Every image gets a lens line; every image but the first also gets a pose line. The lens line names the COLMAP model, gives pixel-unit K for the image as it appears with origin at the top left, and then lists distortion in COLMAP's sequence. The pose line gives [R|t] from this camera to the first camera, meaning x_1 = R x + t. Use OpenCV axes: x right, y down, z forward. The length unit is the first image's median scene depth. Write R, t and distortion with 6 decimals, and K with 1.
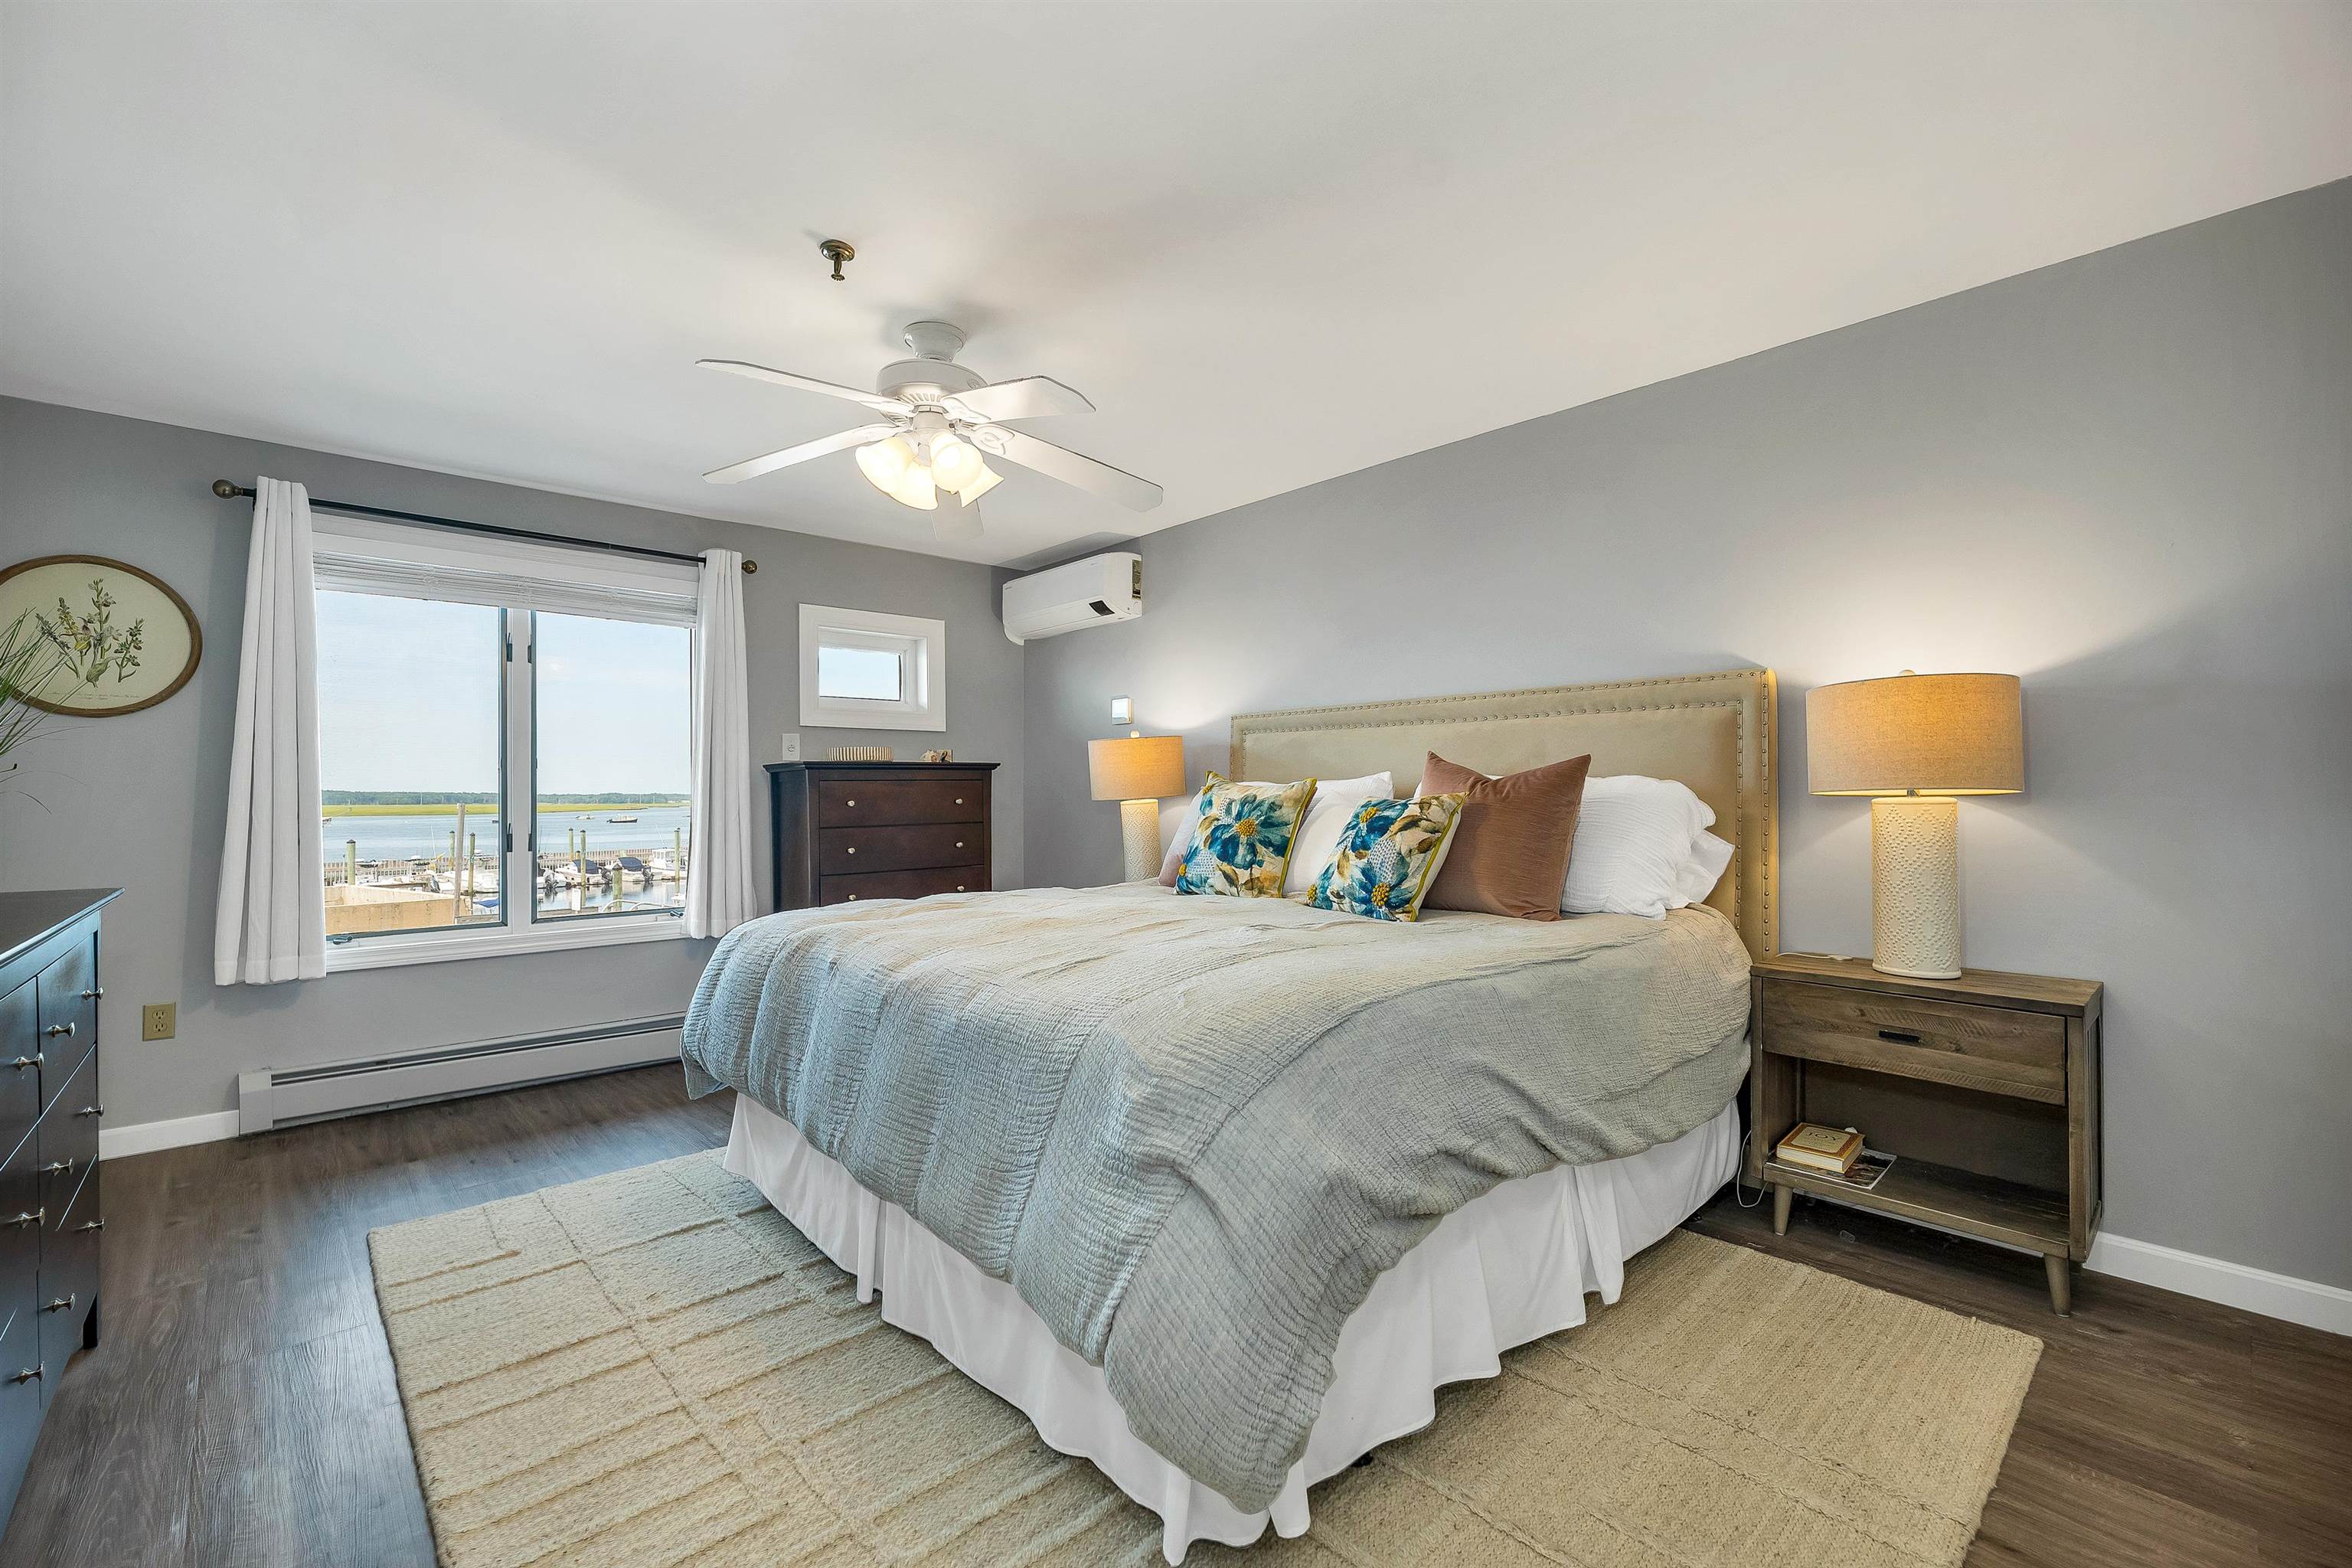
lens RADIAL K [[972.2, 0, 1165.2], [0, 972.2, 777.5], [0, 0, 1]] dist [0.001224, 0.000735]
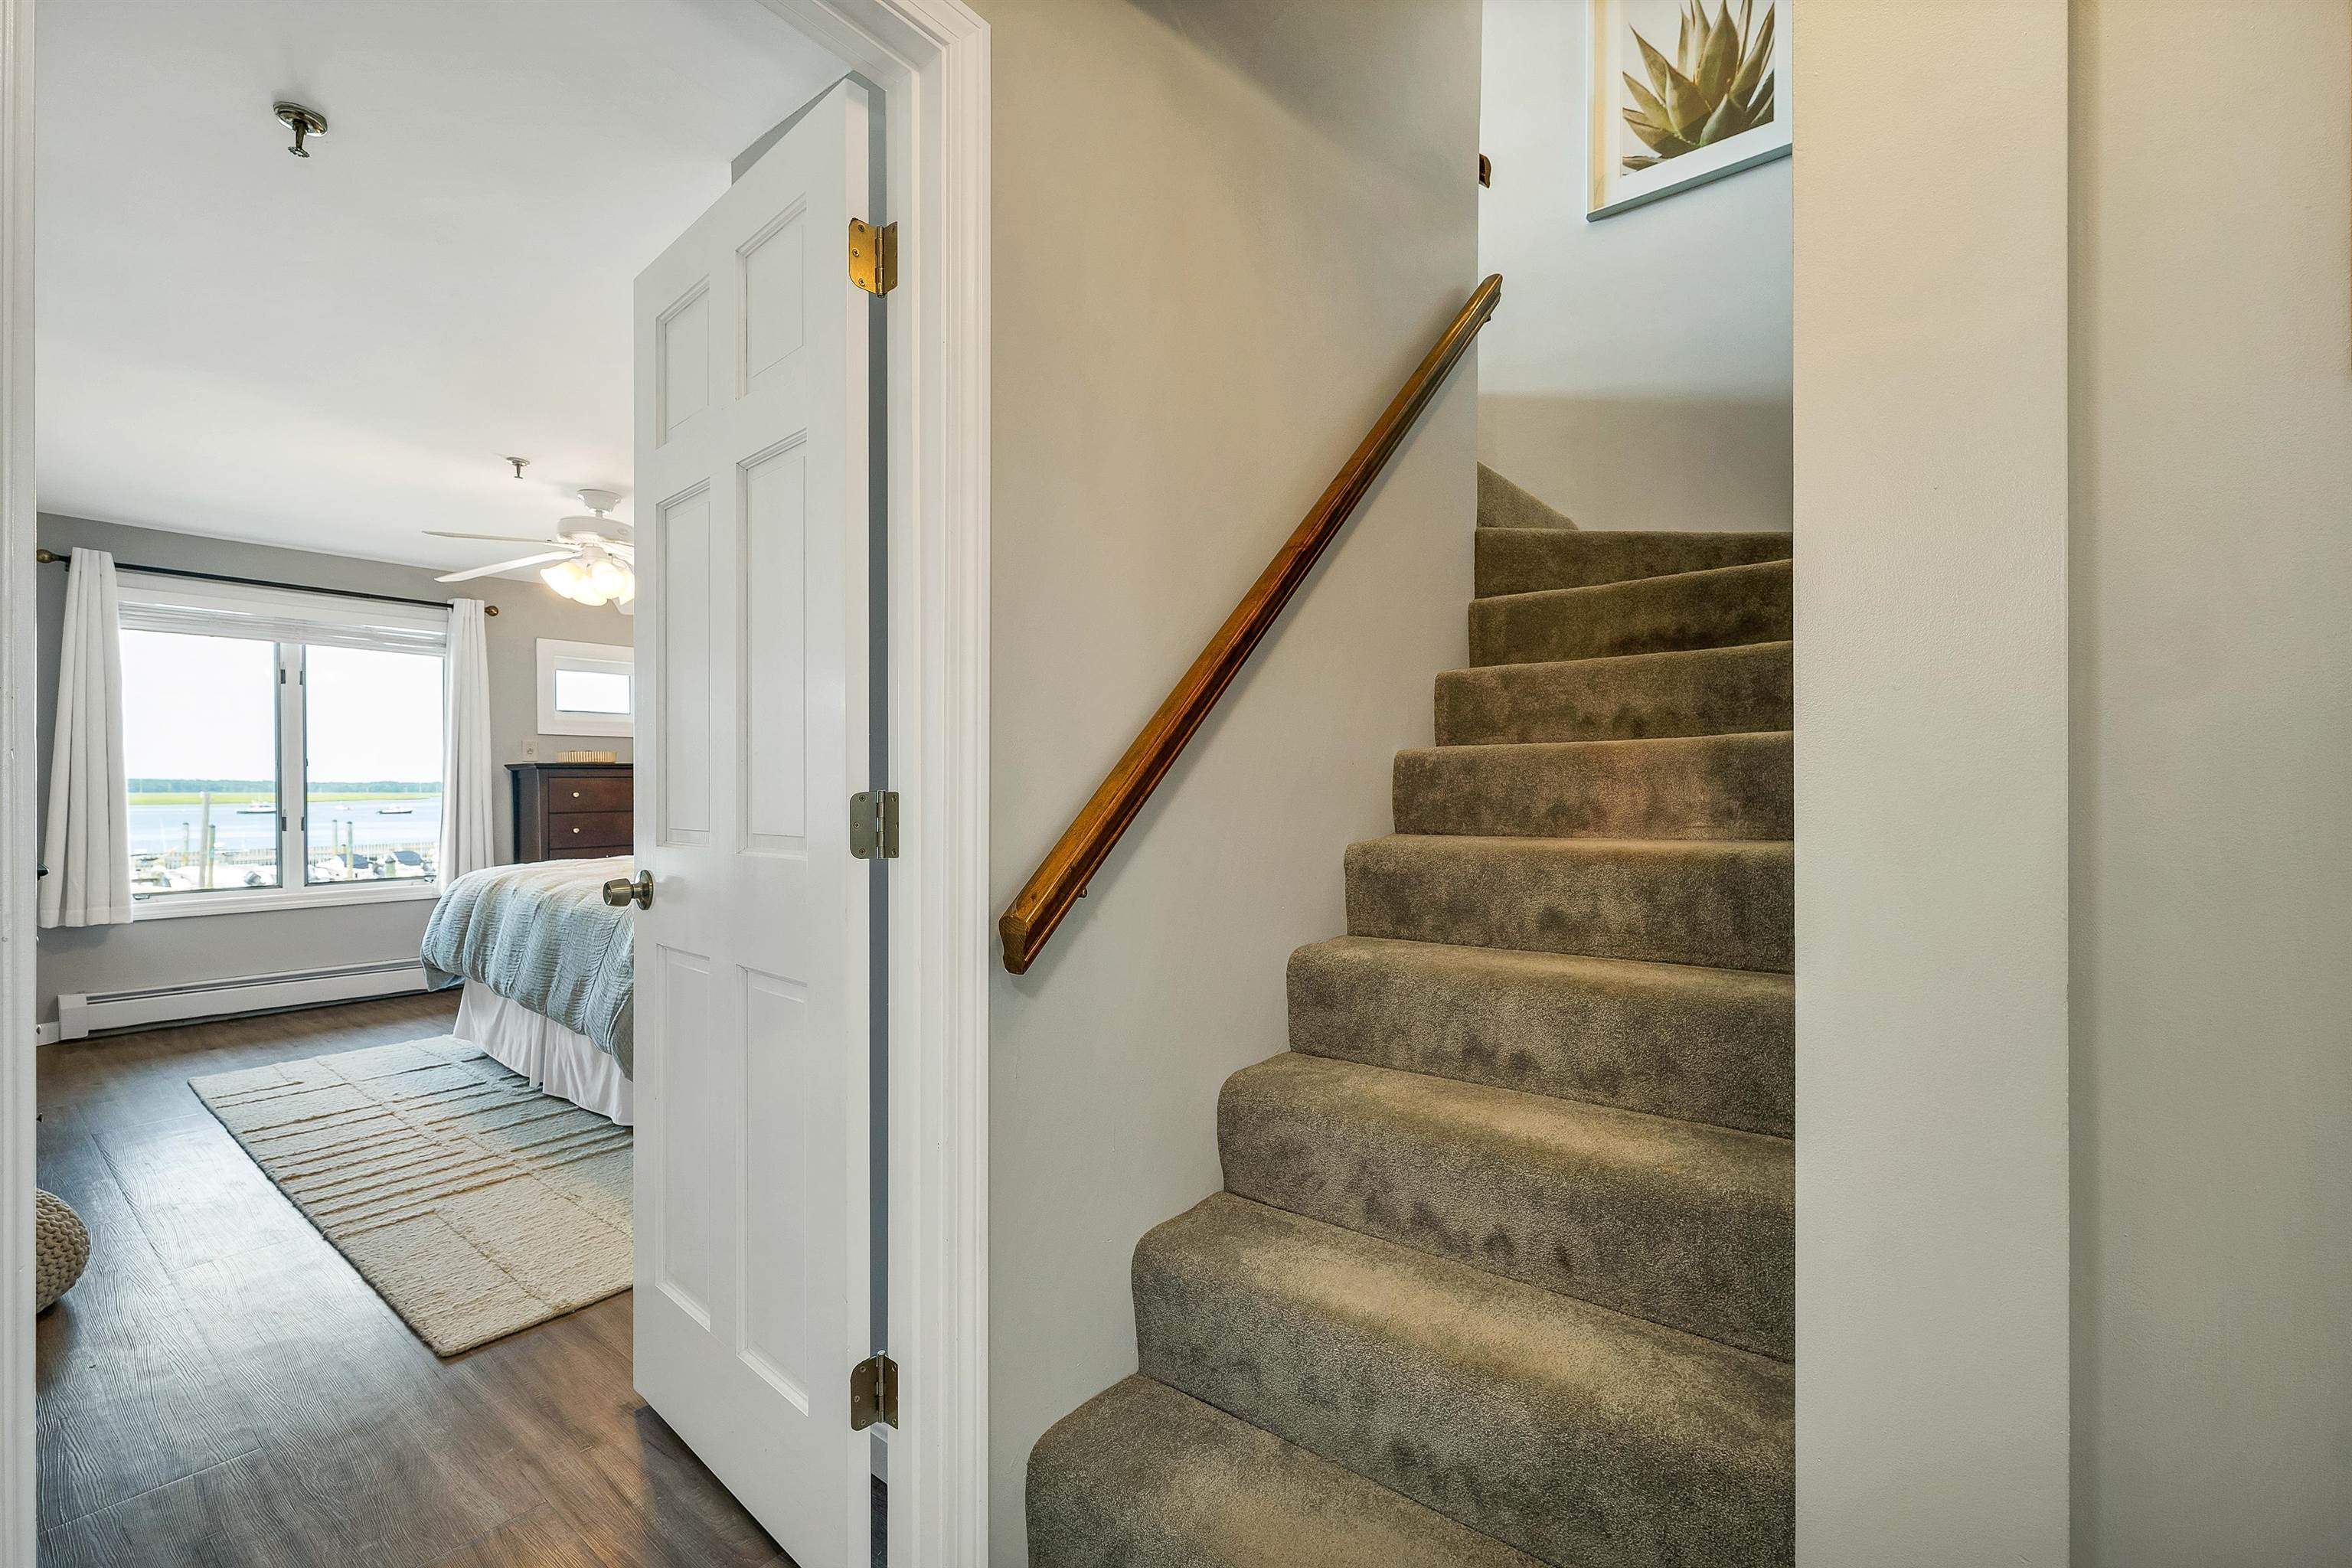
lens RADIAL K [[972.2, 0, 1166.8], [0, 972.2, 786.7], [0, 0, 1]] dist [0.001224, 0.000735]
pose [[0.987333, 0.006594, 0.158523, 0.328637], [-0.009317, 0.999821, 0.016441, -0.016843], [-0.158387, -0.017710, 0.987218, -0.545512]]
